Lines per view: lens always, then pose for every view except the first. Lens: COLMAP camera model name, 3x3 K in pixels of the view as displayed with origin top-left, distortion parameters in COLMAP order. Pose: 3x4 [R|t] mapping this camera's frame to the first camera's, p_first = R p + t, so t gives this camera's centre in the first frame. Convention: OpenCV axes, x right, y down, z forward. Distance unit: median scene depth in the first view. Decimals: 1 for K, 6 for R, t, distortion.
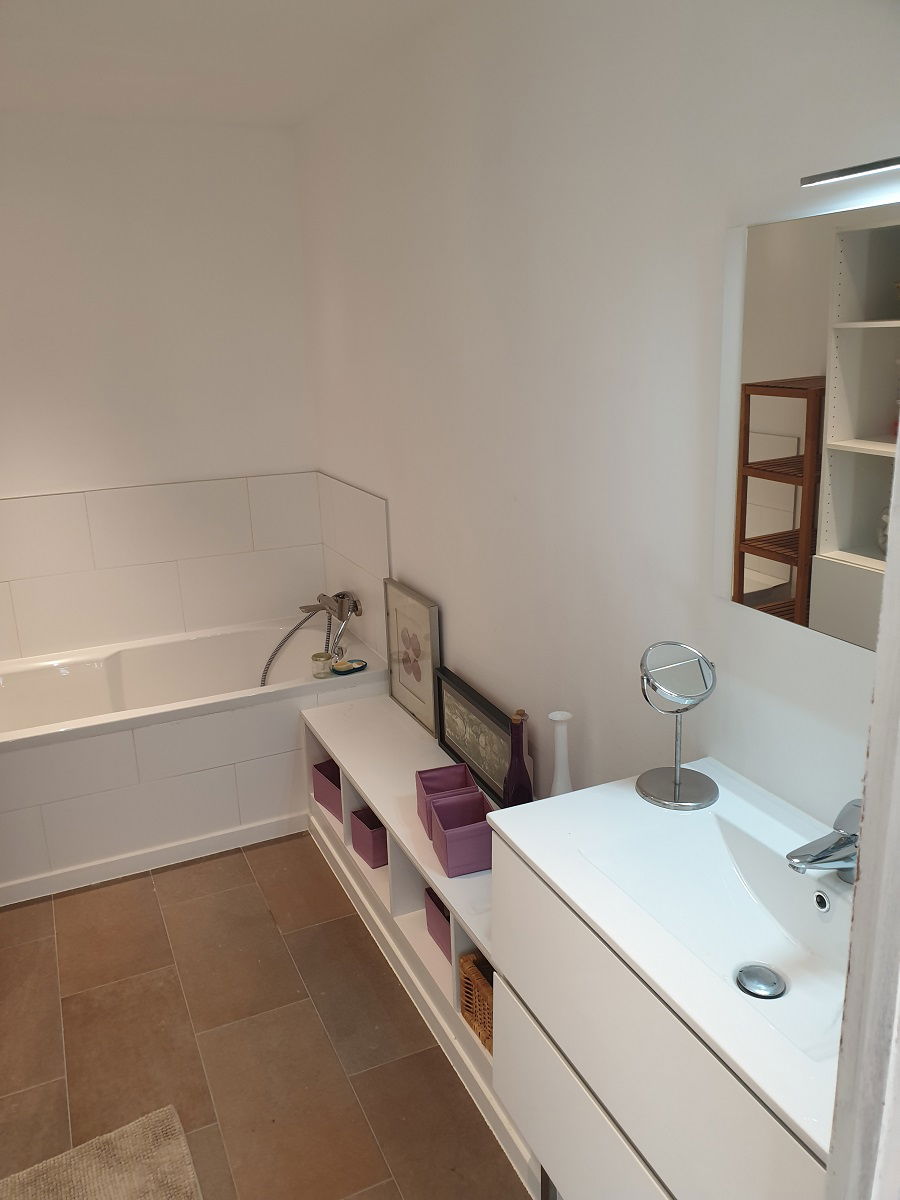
lens RADIAL K [[920.4, 0, 452.4], [0, 920.4, 597.4], [0, 0, 1]] dist [0.037684, -0.040933]
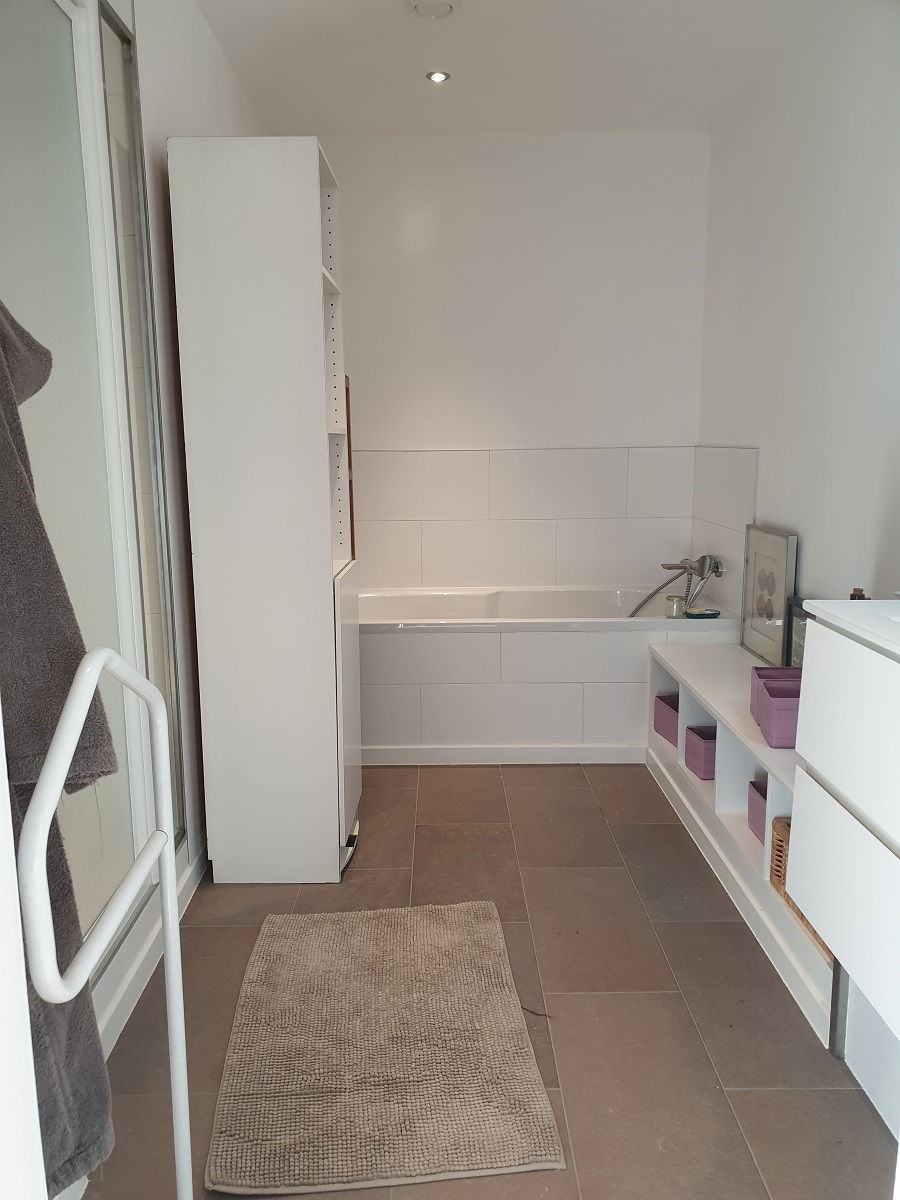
lens RADIAL K [[920.4, 0, 450.7], [0, 920.4, 600.0], [0, 0, 1]] dist [0.037684, -0.040933]
pose [[0.911849, 0.097960, -0.398668, 0.046172], [-0.136222, 0.988291, -0.068730, 0.186633], [0.387267, 0.116979, 0.914516, -0.069830]]
